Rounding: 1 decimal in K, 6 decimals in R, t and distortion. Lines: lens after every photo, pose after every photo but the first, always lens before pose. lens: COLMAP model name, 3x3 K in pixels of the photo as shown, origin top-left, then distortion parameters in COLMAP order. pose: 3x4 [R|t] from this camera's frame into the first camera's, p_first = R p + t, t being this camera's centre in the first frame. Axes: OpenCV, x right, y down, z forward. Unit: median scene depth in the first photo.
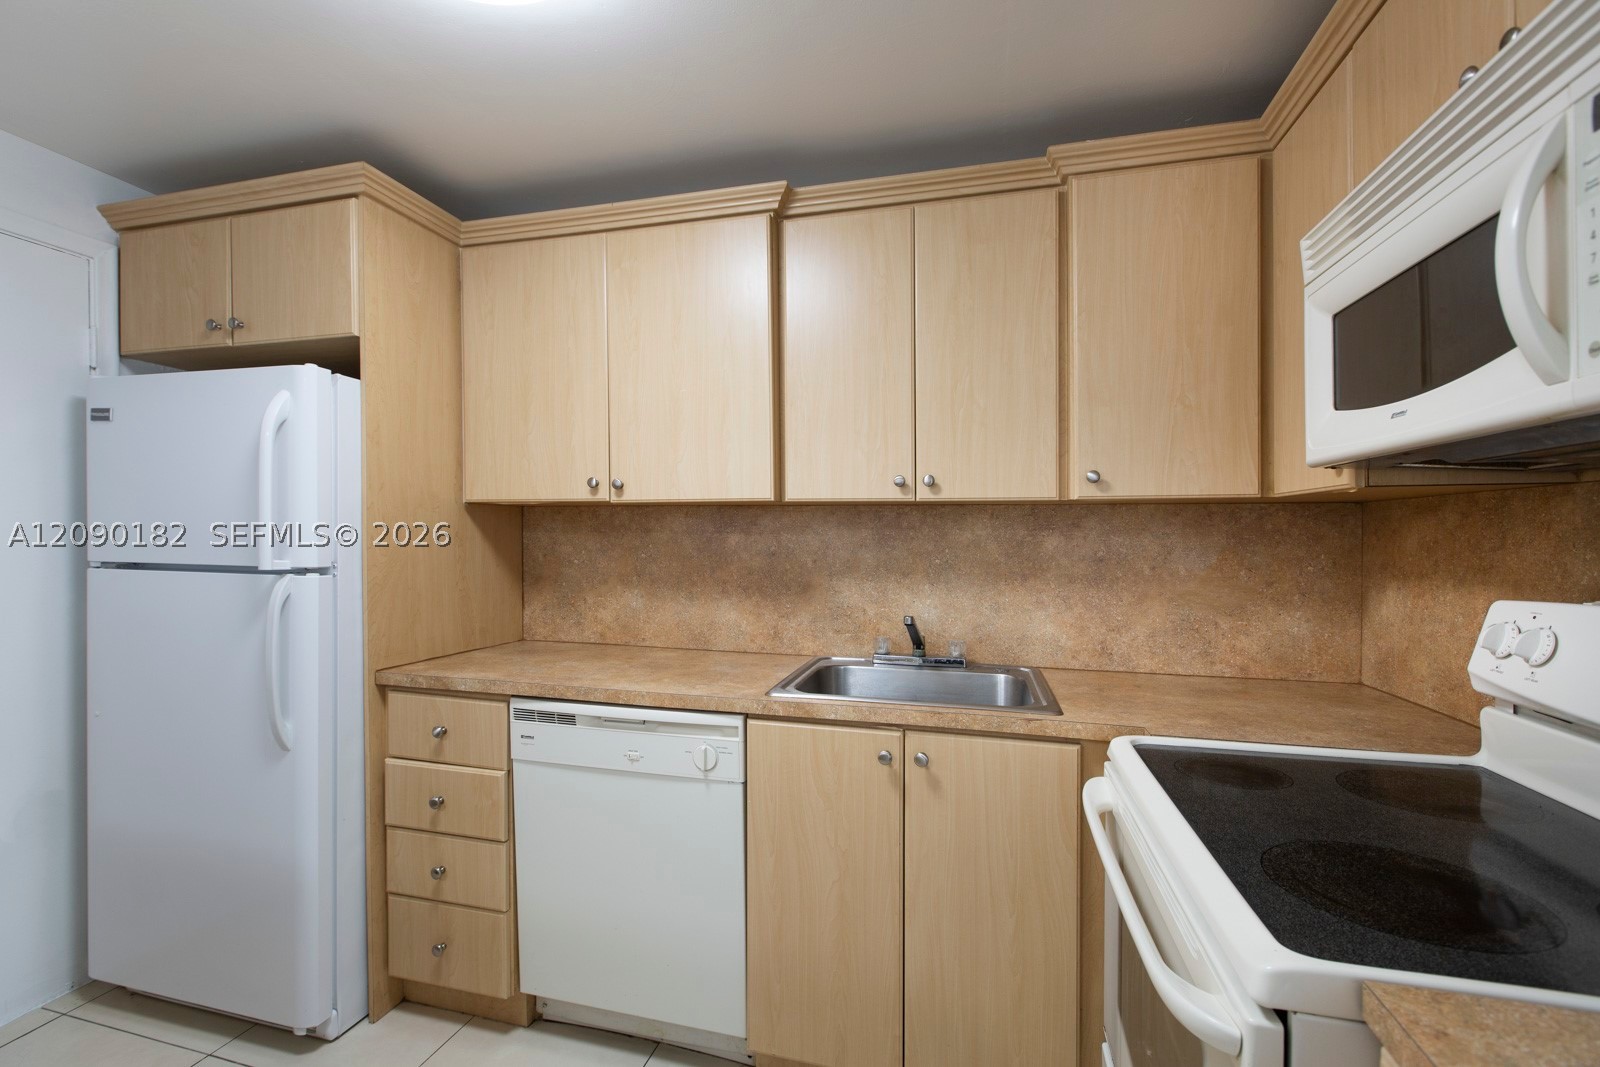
lens RADIAL K [[762.3, 0, 772.8], [0, 762.3, 569.8], [0, 0, 1]] dist [-0.002496, -0.000381]
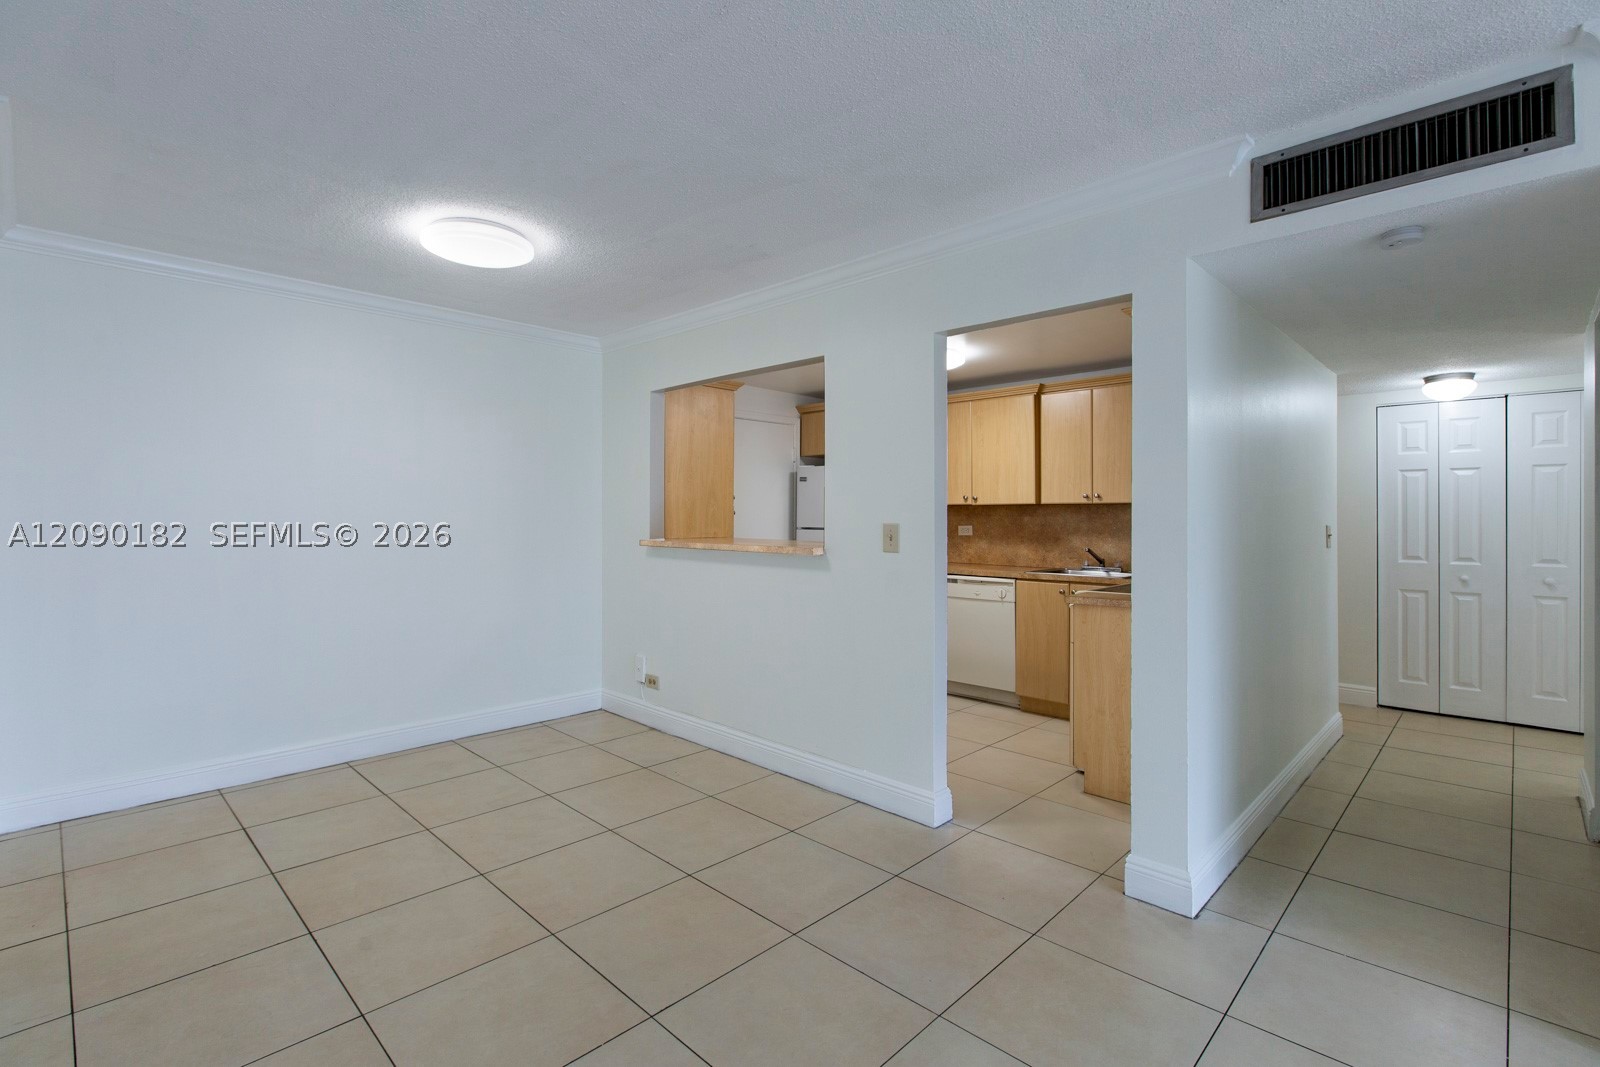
lens RADIAL K [[733.8, 0, 757.8], [0, 733.8, 515.7], [0, 0, 1]] dist [0.000355, 0.000579]
pose [[0.866235, -0.006377, -0.499596, 0.413183], [-0.017291, 0.998937, -0.042732, 0.069365], [0.499337, 0.045655, 0.865204, -1.562042]]
